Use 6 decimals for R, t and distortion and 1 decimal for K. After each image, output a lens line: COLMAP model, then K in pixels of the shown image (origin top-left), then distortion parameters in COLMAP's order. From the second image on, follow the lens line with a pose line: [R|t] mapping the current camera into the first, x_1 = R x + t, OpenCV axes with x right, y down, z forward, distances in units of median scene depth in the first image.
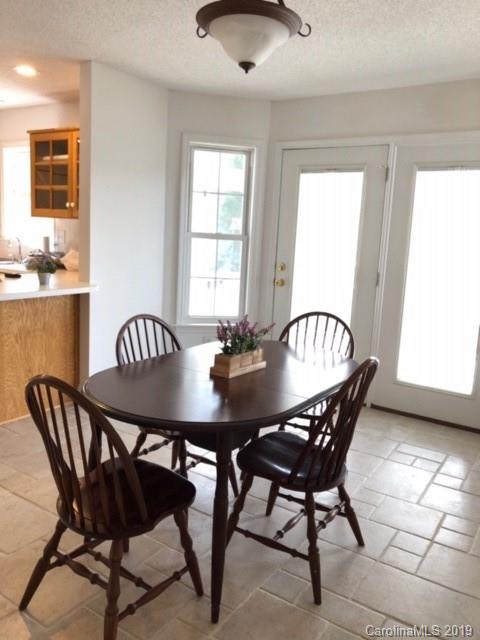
lens RADIAL K [[545.1, 0, 240.0], [0, 545.1, 320.0], [0, 0, 1]] dist [0.006486, -0.002931]
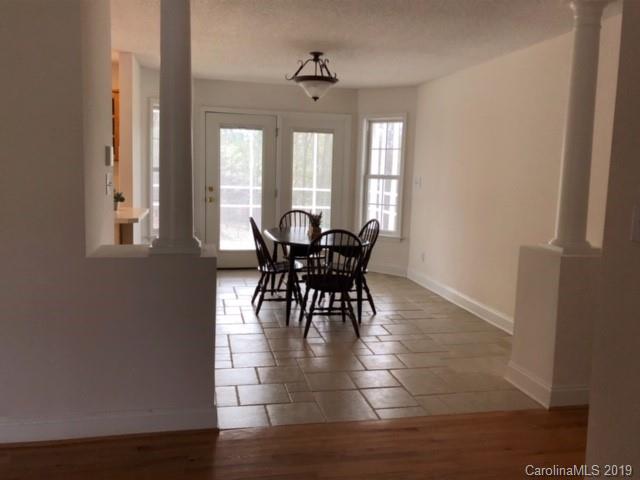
lens RADIAL K [[567.0, 0, 320.0], [0, 567.0, 240.0], [0, 0, 1]] dist [0.032187, 0.004771]
pose [[0.717086, -0.105502, 0.688953, -0.888918], [0.110502, 0.993184, 0.037076, 0.018904], [-0.688169, 0.049544, 0.723857, -0.373781]]
